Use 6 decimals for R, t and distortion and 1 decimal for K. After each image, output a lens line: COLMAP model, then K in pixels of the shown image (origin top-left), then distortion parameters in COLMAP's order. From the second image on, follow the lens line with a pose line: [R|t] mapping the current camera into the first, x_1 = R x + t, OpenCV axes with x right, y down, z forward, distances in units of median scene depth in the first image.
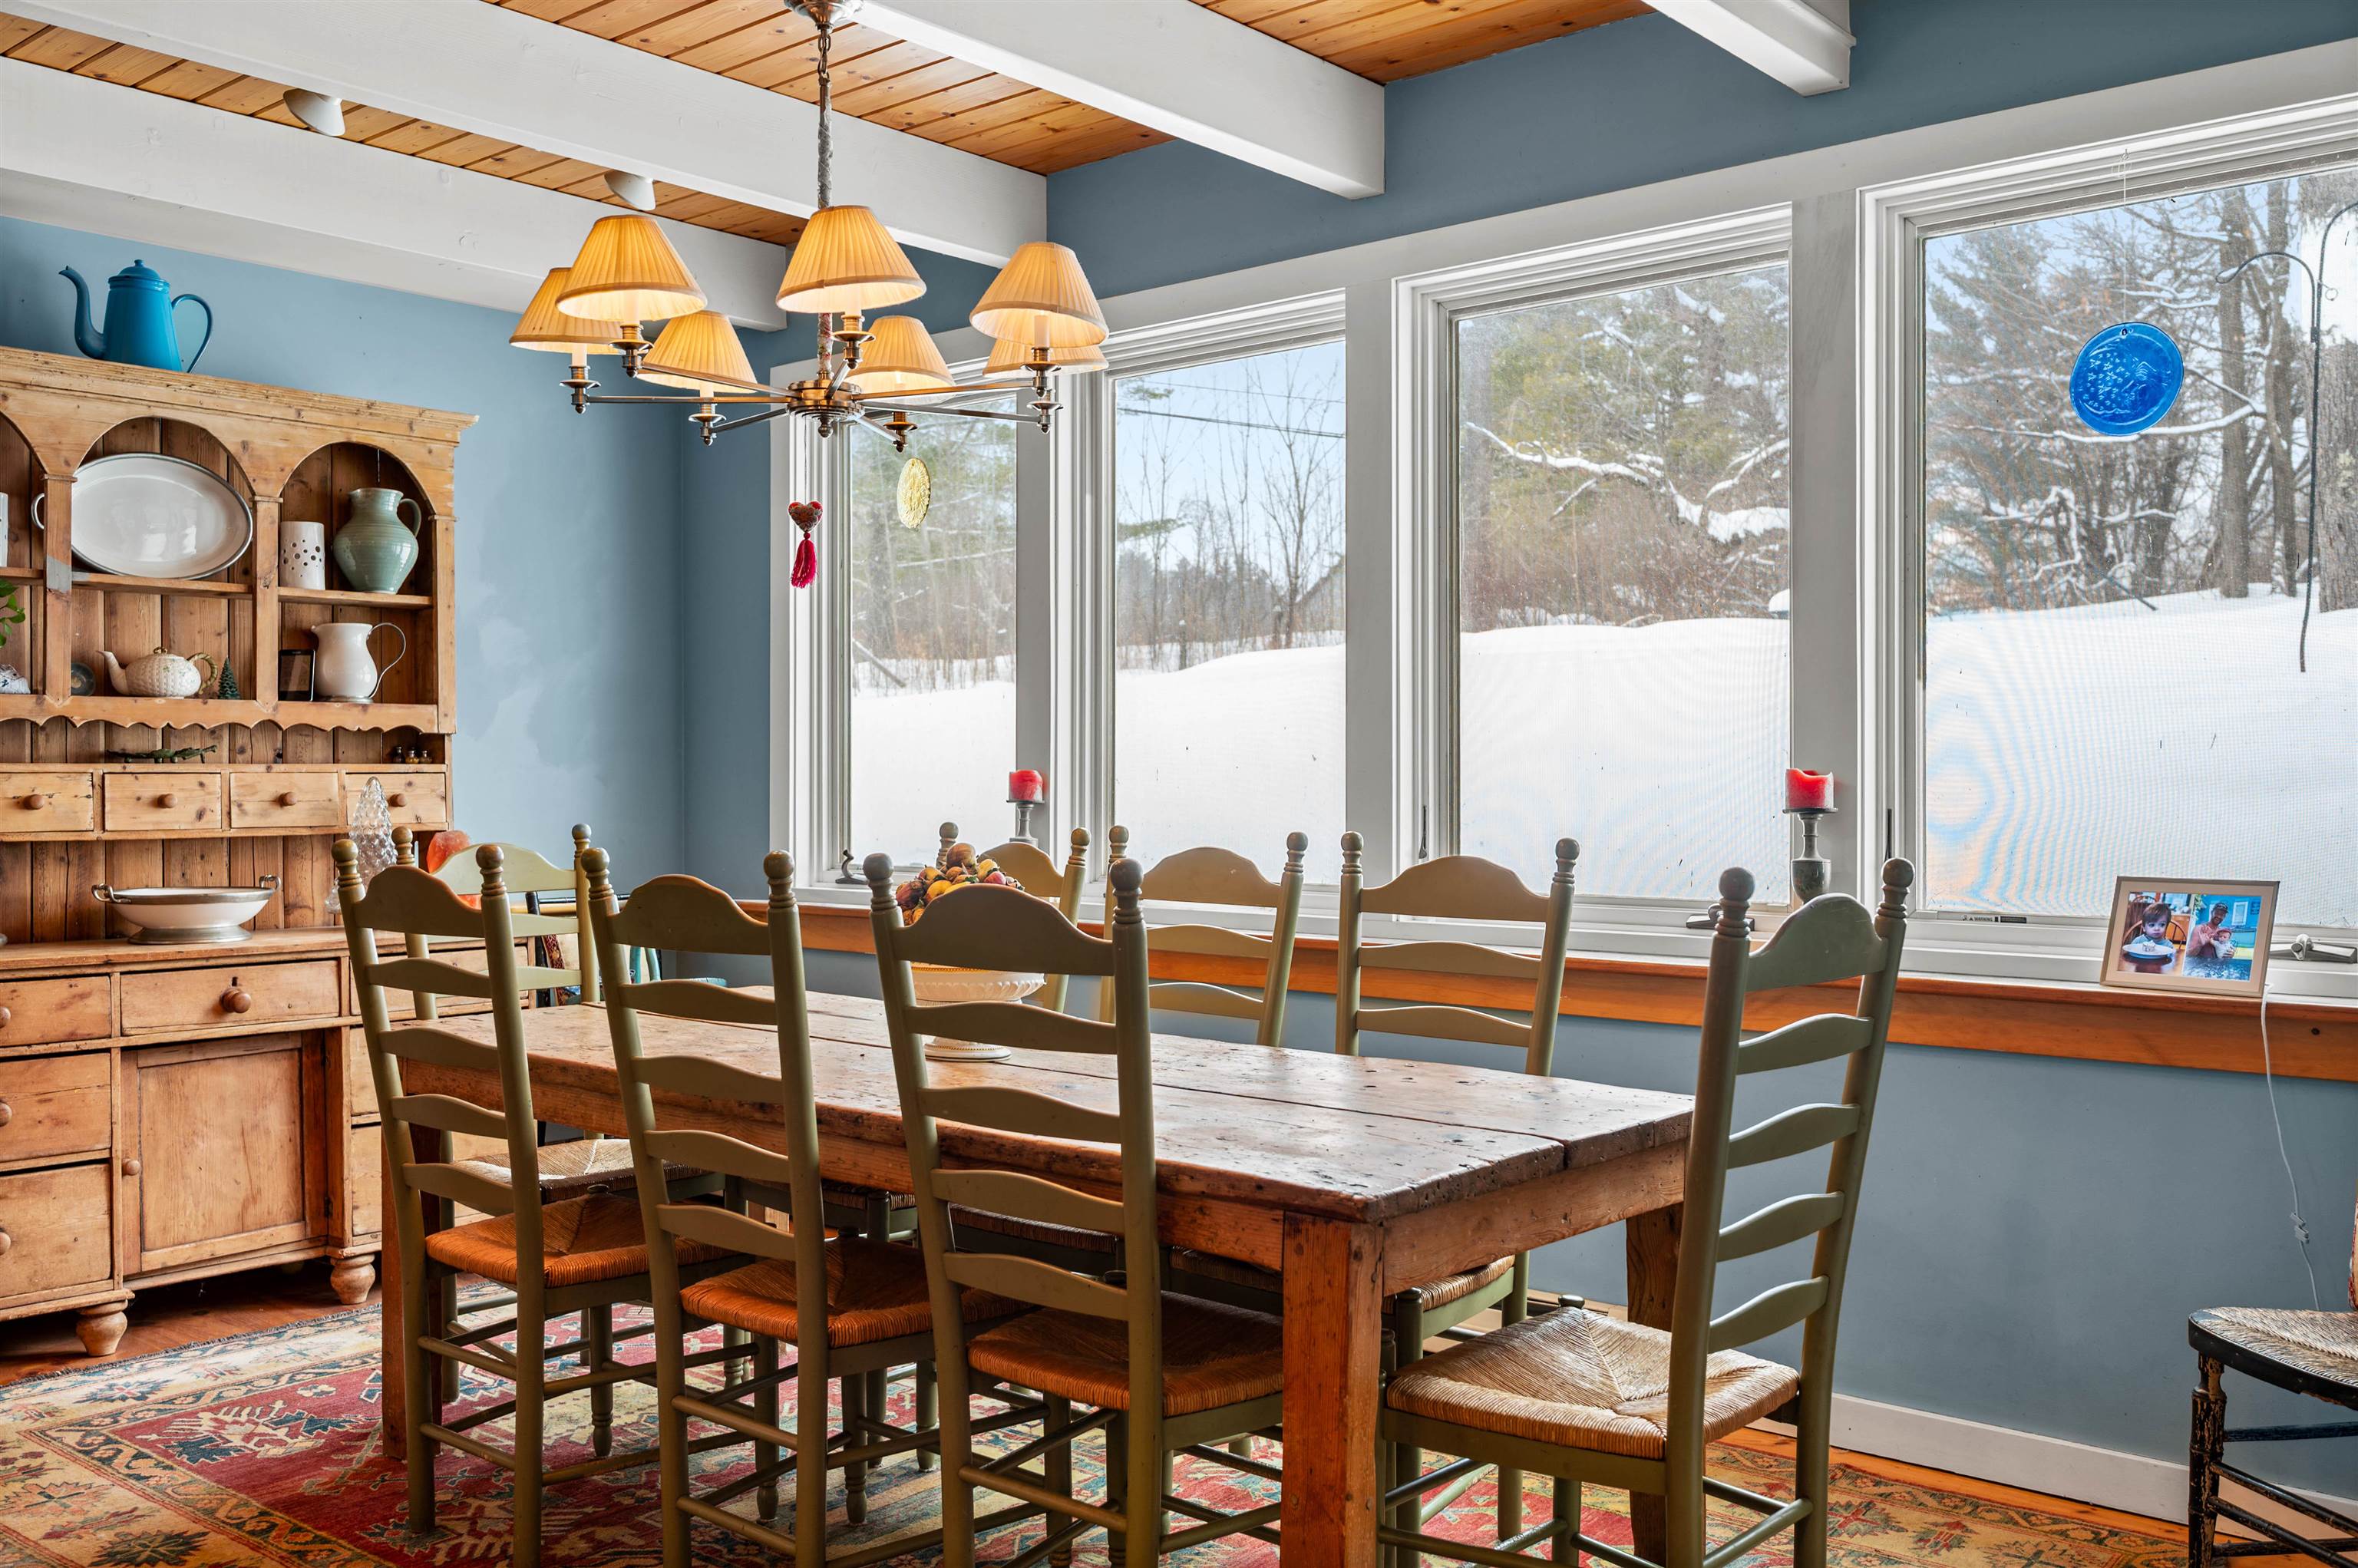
lens RADIAL K [[2078.8, 0, 1177.4], [0, 2078.8, 785.6], [0, 0, 1]] dist [-0.006228, -0.005537]
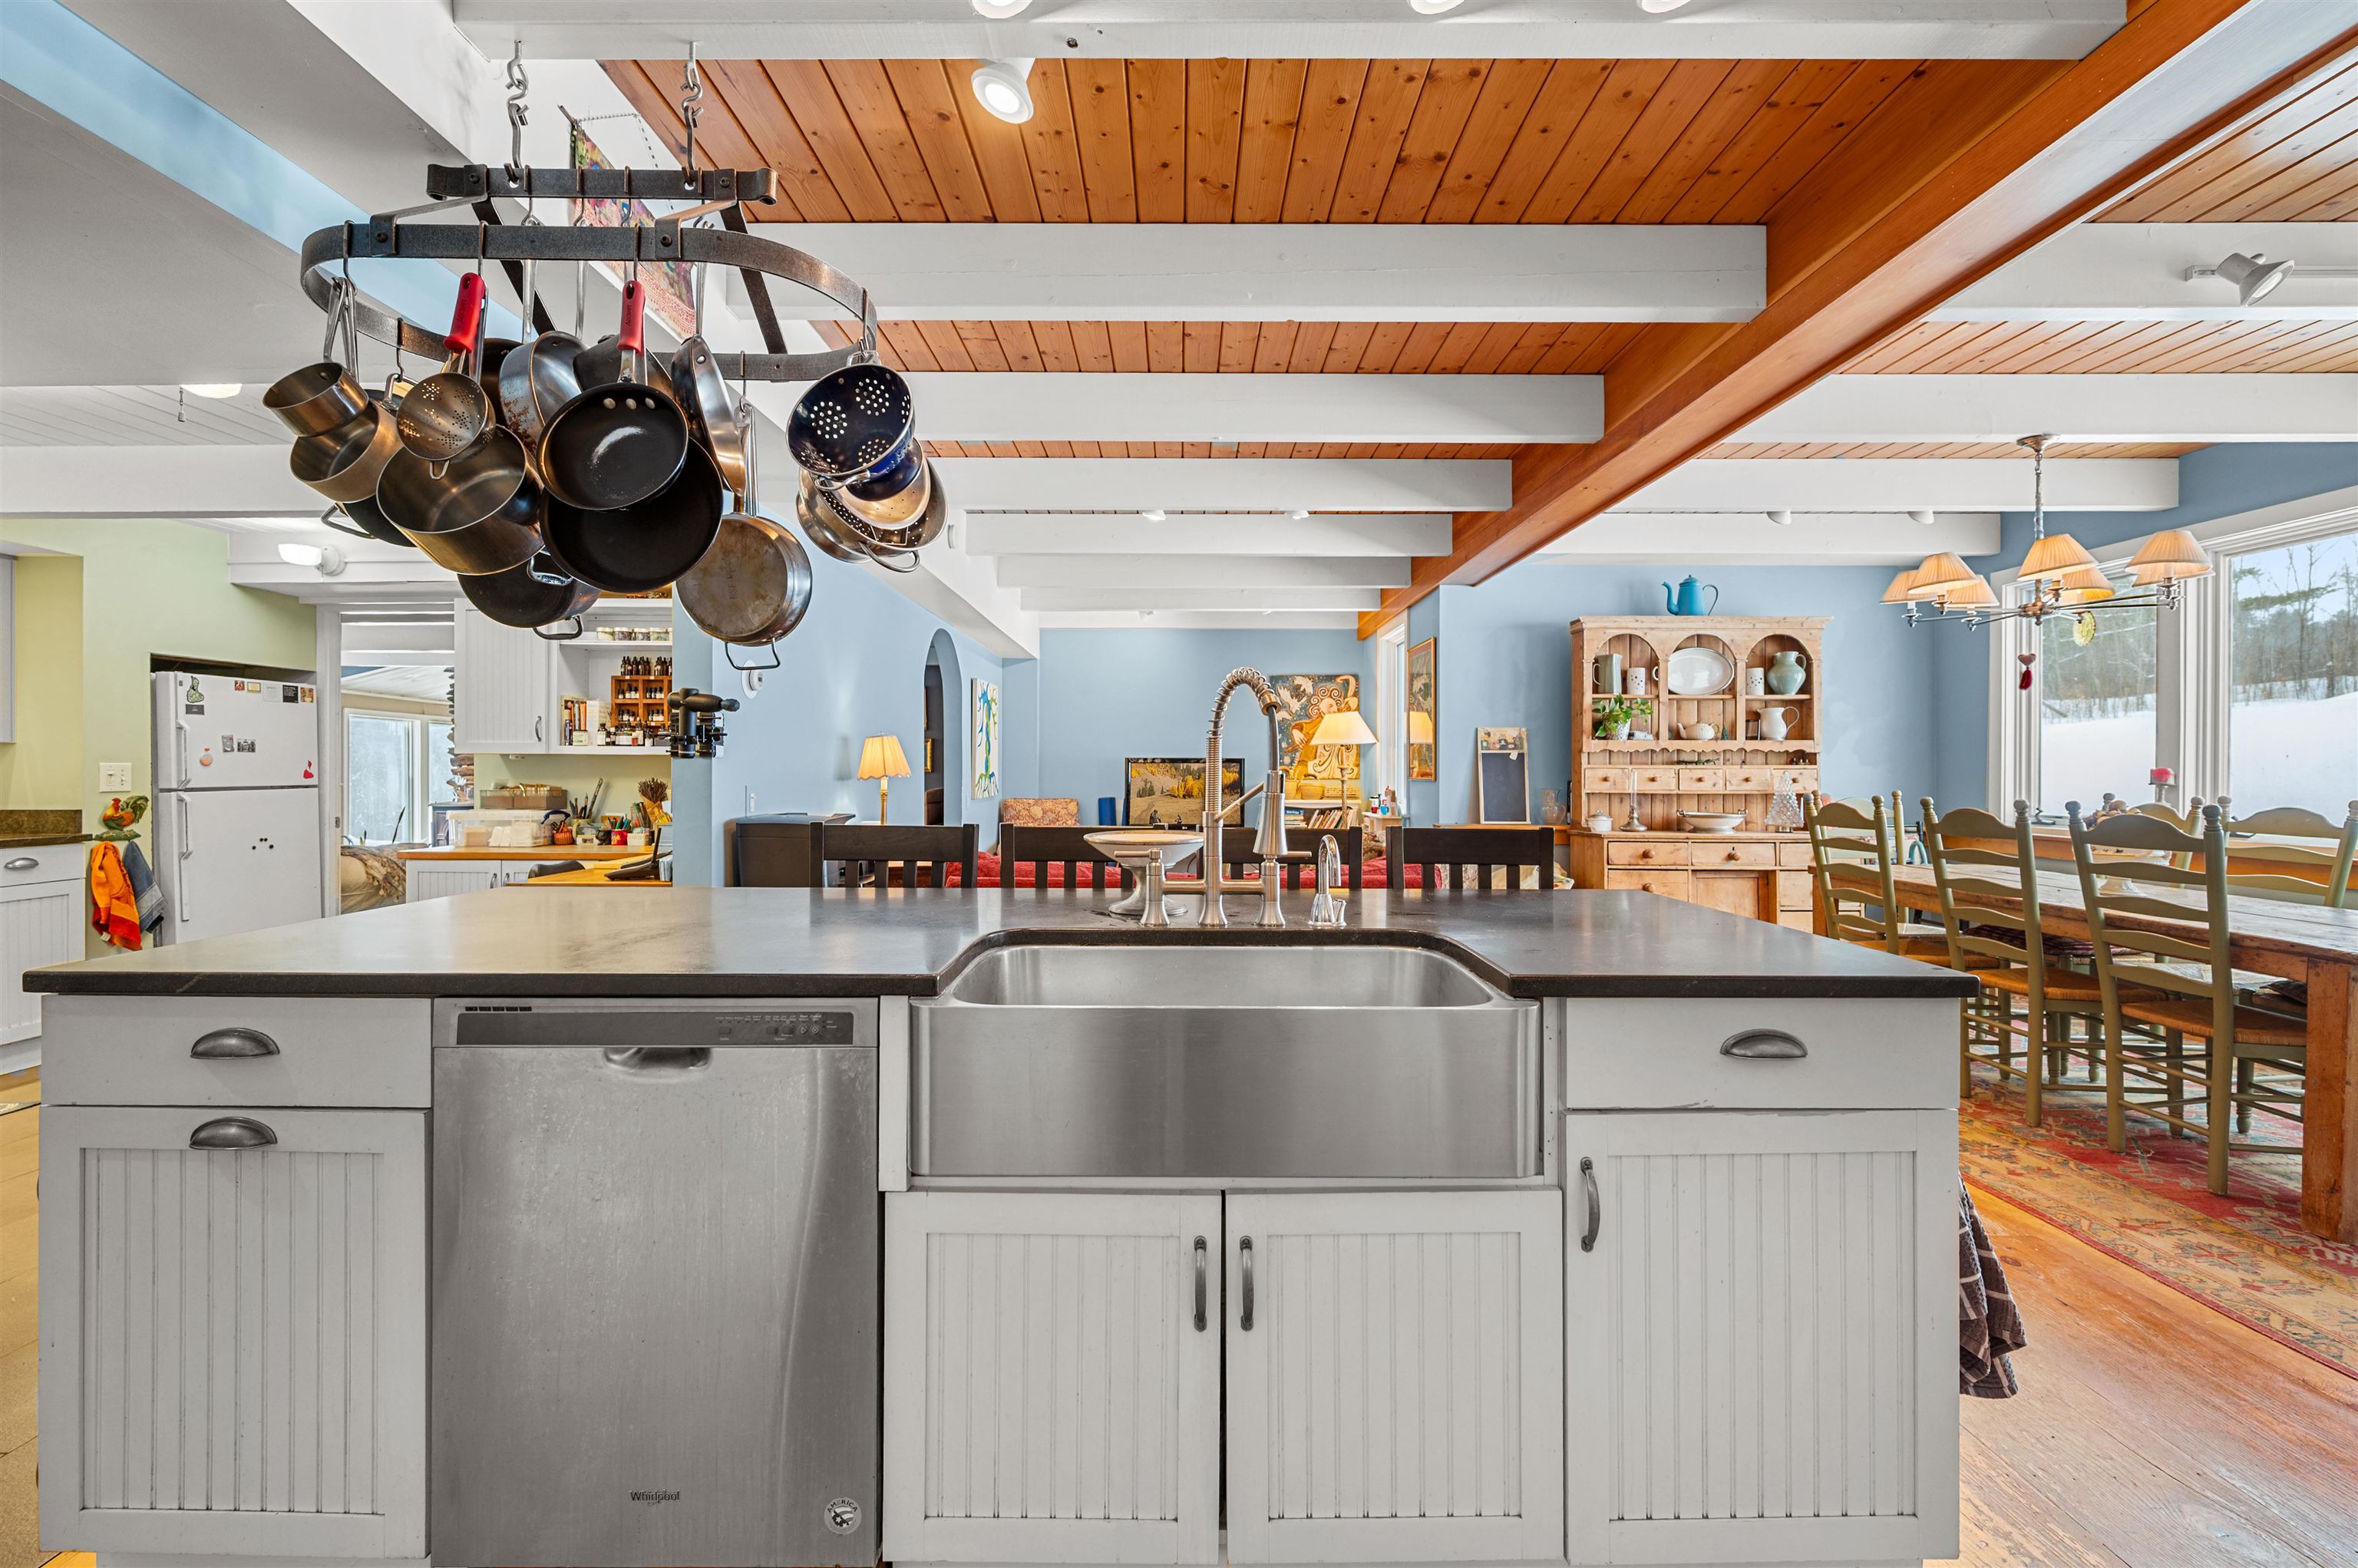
lens RADIAL K [[956.0, 0, 1195.6], [0, 956.0, 770.8], [0, 0, 1]] dist [-0.004296, 0.000303]
pose [[0.644198, 0.004174, -0.764848, 0.027331], [-0.007151, 0.999974, -0.000566, 0.001900], [0.764826, 0.005834, 0.644211, -0.284305]]
